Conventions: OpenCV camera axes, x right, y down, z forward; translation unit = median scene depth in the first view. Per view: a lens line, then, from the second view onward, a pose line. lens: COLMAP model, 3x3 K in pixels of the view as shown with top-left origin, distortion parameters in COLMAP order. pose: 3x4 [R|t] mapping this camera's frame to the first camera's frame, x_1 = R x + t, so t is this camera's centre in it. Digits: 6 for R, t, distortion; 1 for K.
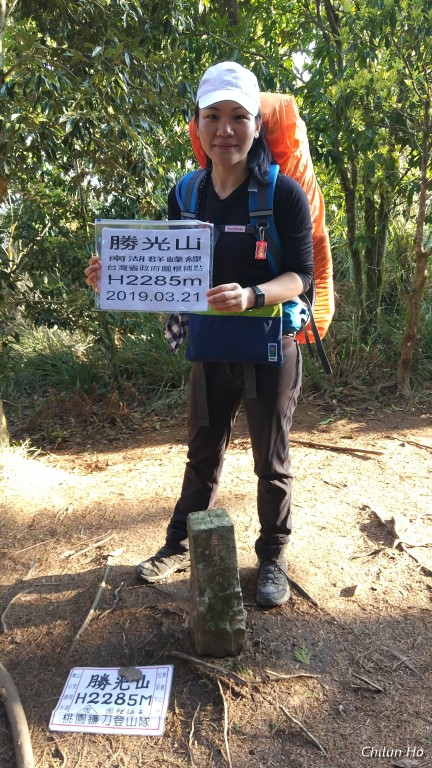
lens RADIAL K [[576.5, 0, 212.9], [0, 576.5, 382.0], [0, 0, 1]] dist [0.072769, -0.092600]
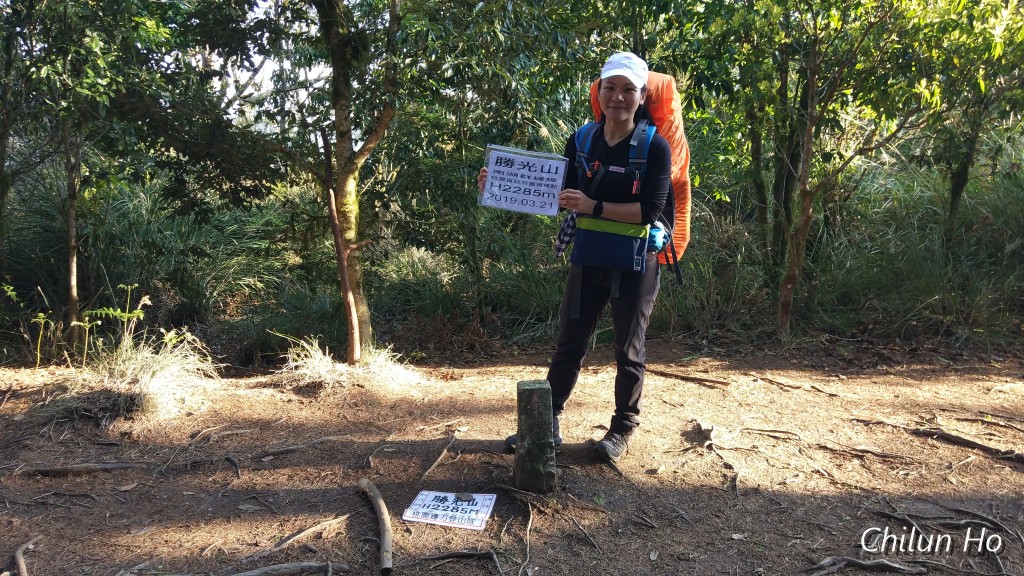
lens RADIAL K [[768.6, 0, 496.5], [0, 768.6, 278.4], [0, 0, 1]] dist [0.072769, -0.092600]
pose [[0.985313, 0.064623, -0.158059, 0.166533], [-0.078445, 0.993472, -0.082828, 0.148946], [0.151674, 0.094011, 0.983950, -0.713221]]
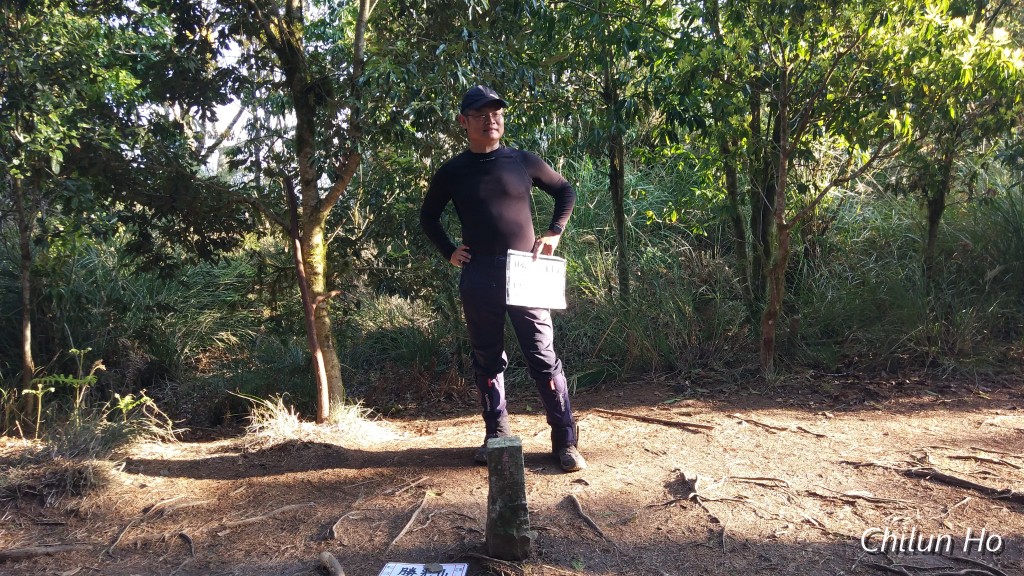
lens RADIAL K [[768.6, 0, 500.2], [0, 768.6, 288.8], [0, 0, 1]] dist [0.072769, -0.092600]
pose [[0.990057, 0.022193, -0.138903, 0.201009], [-0.039242, 0.991848, -0.121236, 0.112087], [0.135080, 0.125481, 0.982857, -0.618464]]
